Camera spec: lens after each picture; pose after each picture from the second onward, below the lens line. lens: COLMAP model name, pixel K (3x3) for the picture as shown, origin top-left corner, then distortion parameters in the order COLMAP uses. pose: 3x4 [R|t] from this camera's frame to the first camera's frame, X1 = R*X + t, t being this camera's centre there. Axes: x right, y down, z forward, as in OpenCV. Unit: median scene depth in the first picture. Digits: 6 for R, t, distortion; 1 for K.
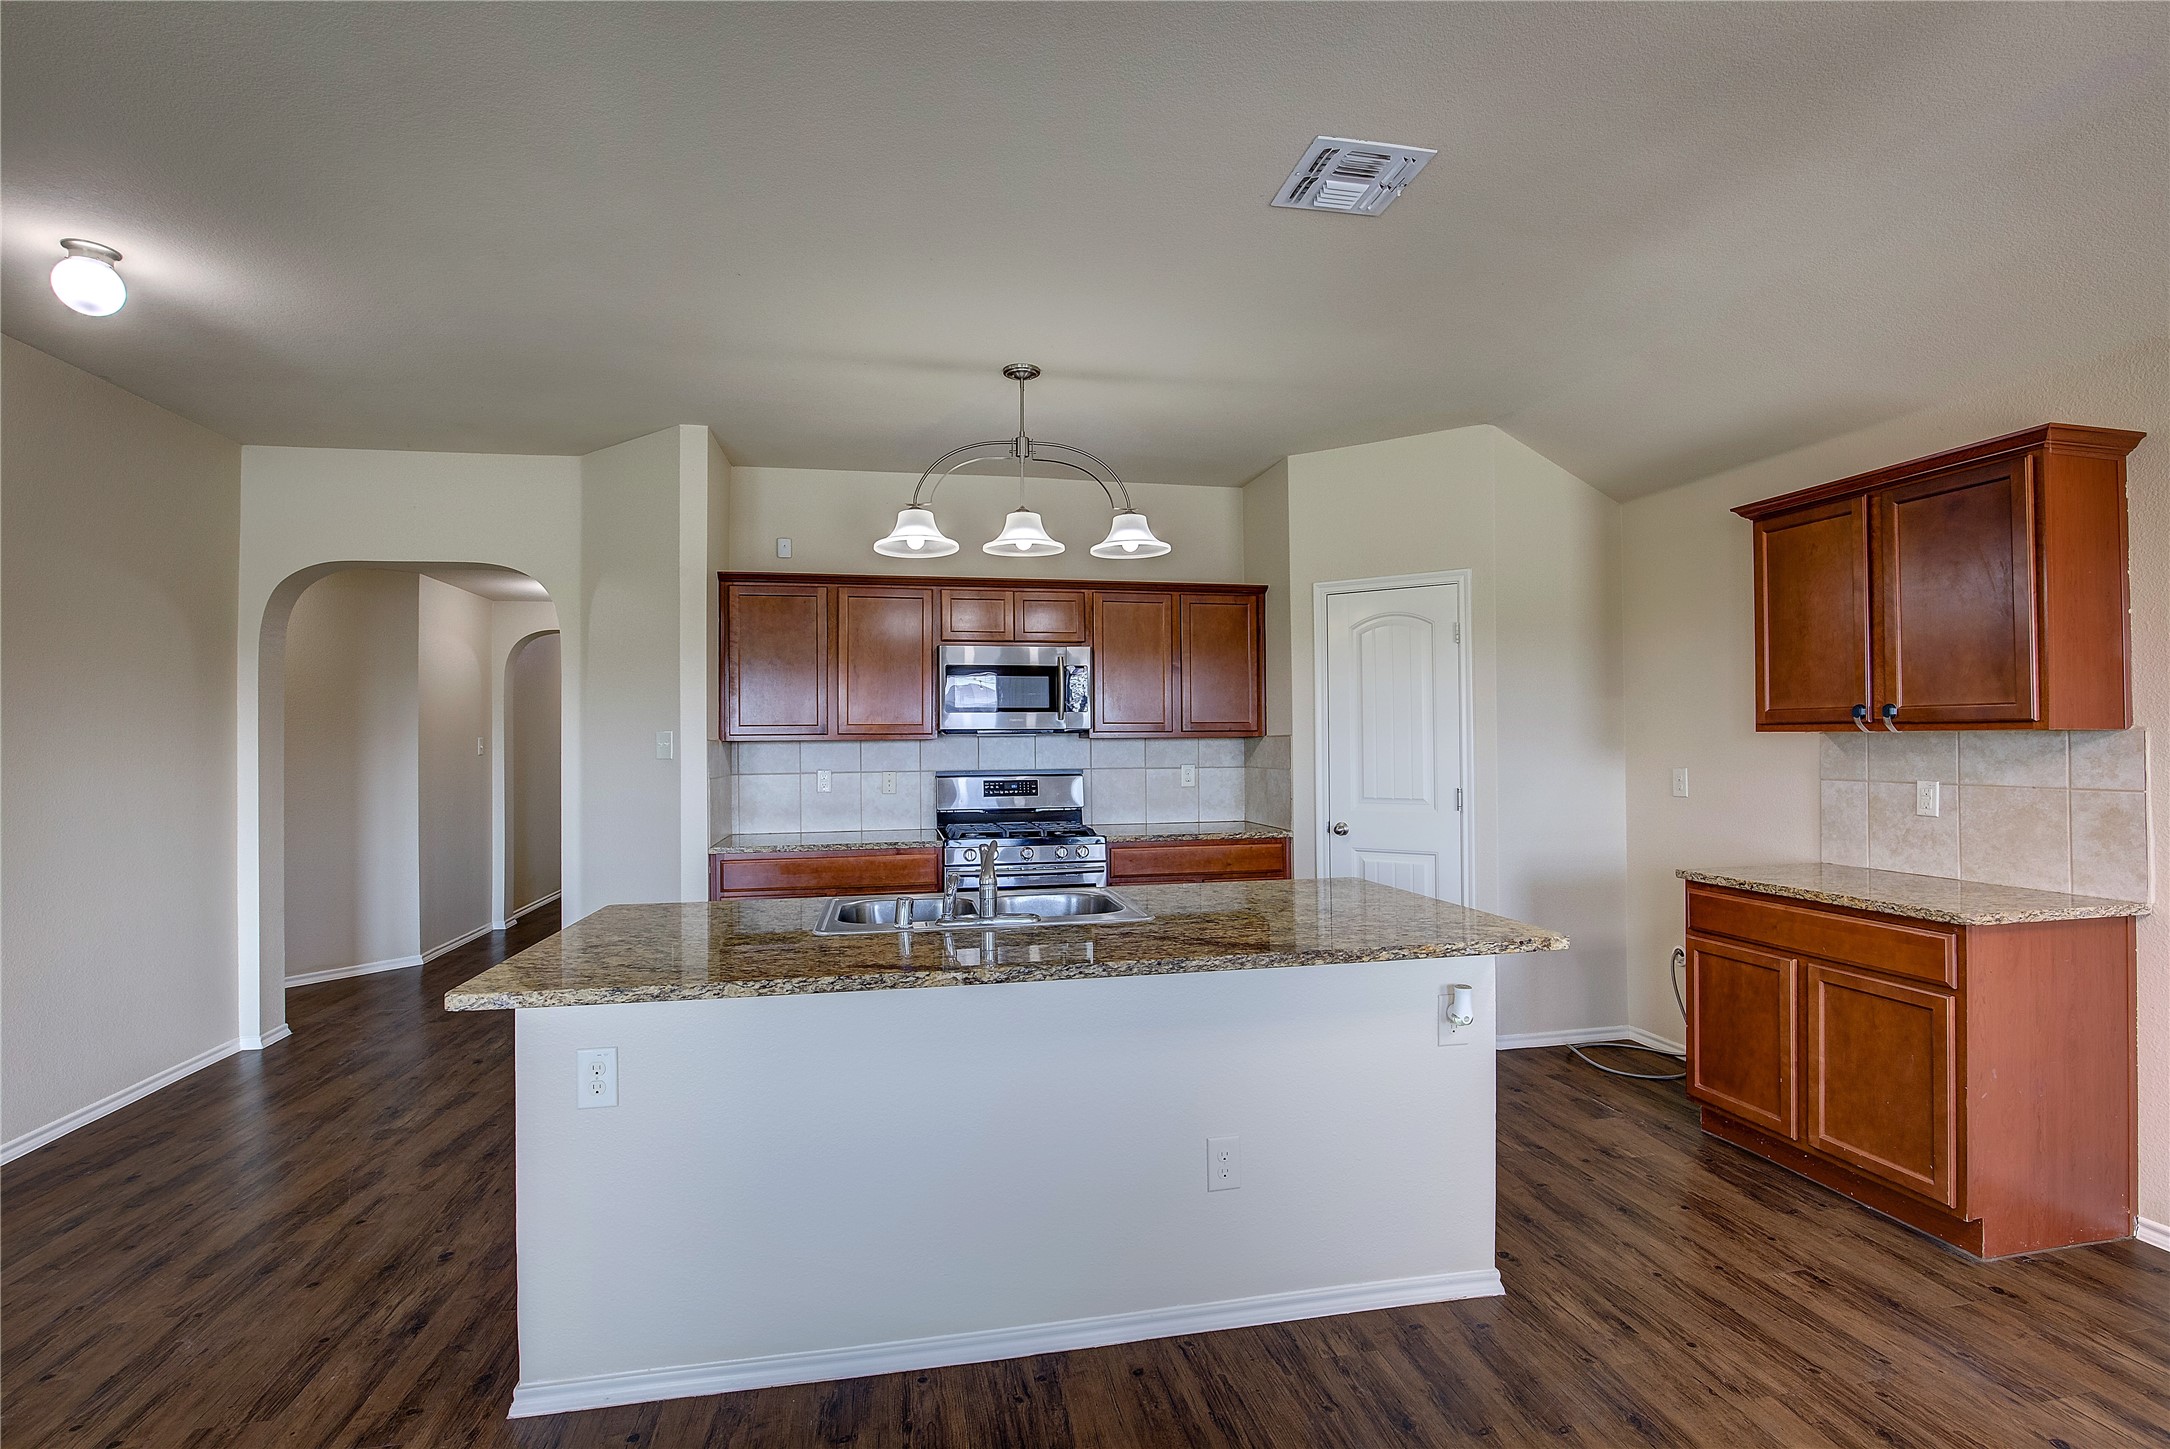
lens RADIAL K [[1014.1, 0, 1096.9], [0, 1014.1, 720.0], [0, 0, 1]] dist [-0.039996, 0.009238]
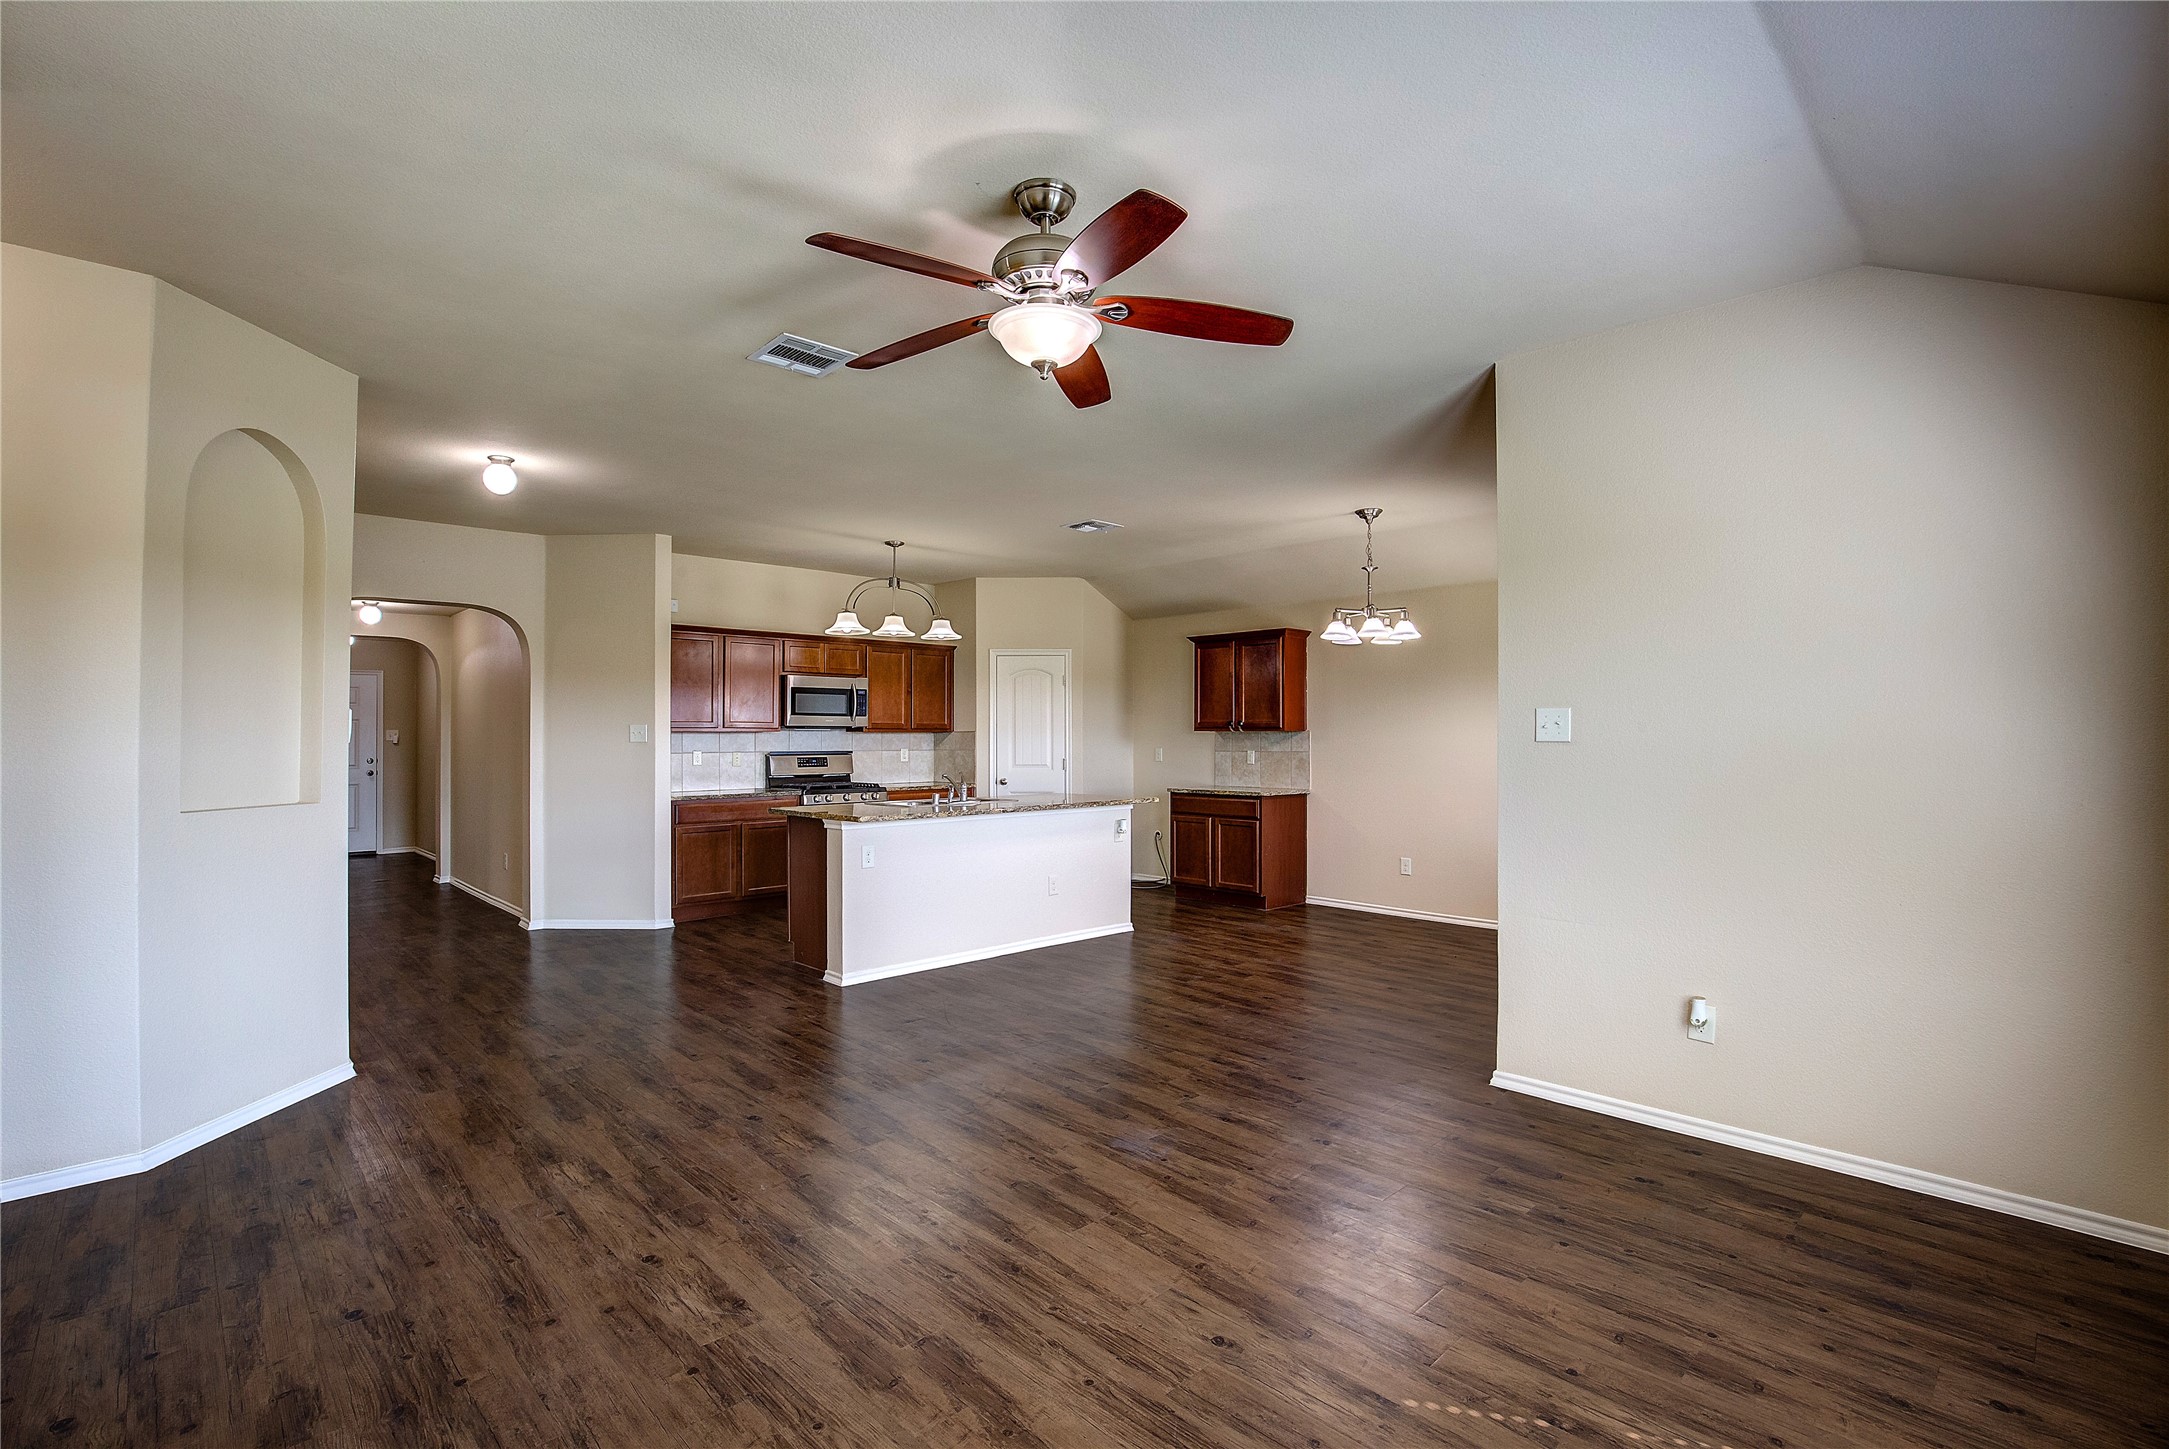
lens RADIAL K [[1007.6, 0, 1110.5], [0, 1007.6, 717.6], [0, 0, 1]] dist [-0.039883, 0.009477]
pose [[0.841080, 0.016678, 0.540653, -0.856797], [-0.015102, 0.999859, -0.007350, -0.000018], [-0.540700, -0.001983, 0.841213, -0.973750]]
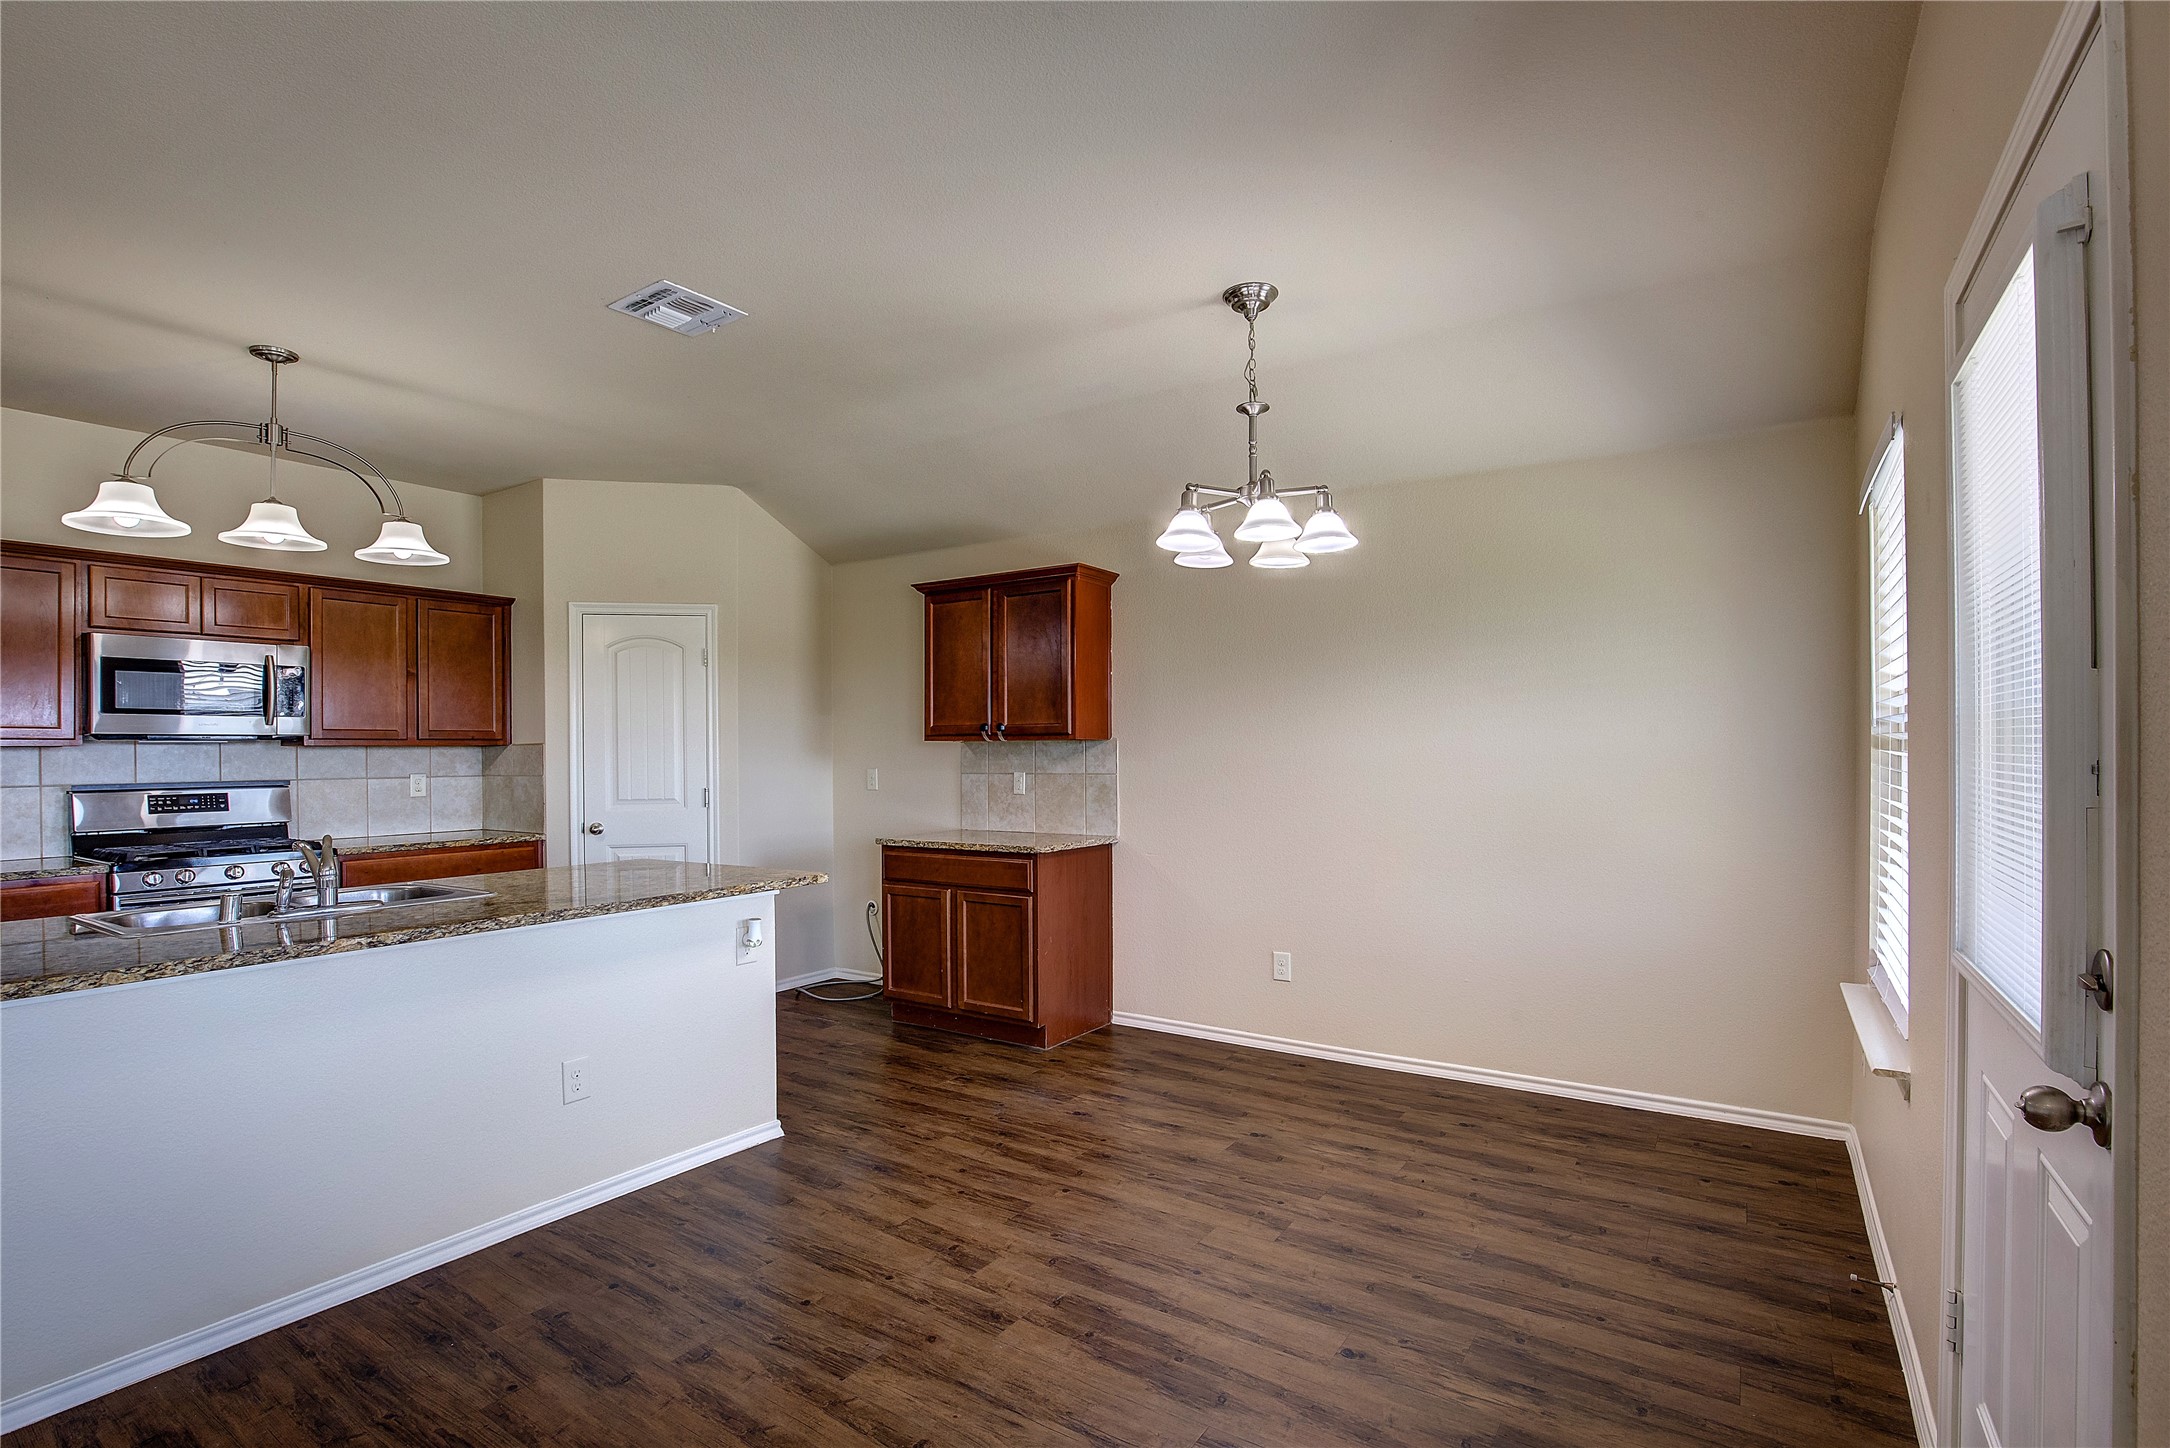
lens RADIAL K [[1012.9, 0, 1121.6], [0, 1012.9, 750.2], [0, 0, 1]] dist [-0.041107, 0.008002]
pose [[0.696100, 0.001173, 0.717944, -0.201295], [-0.010327, 0.999912, 0.008379, 0.010254], [-0.717871, -0.013247, 0.696051, -0.234588]]
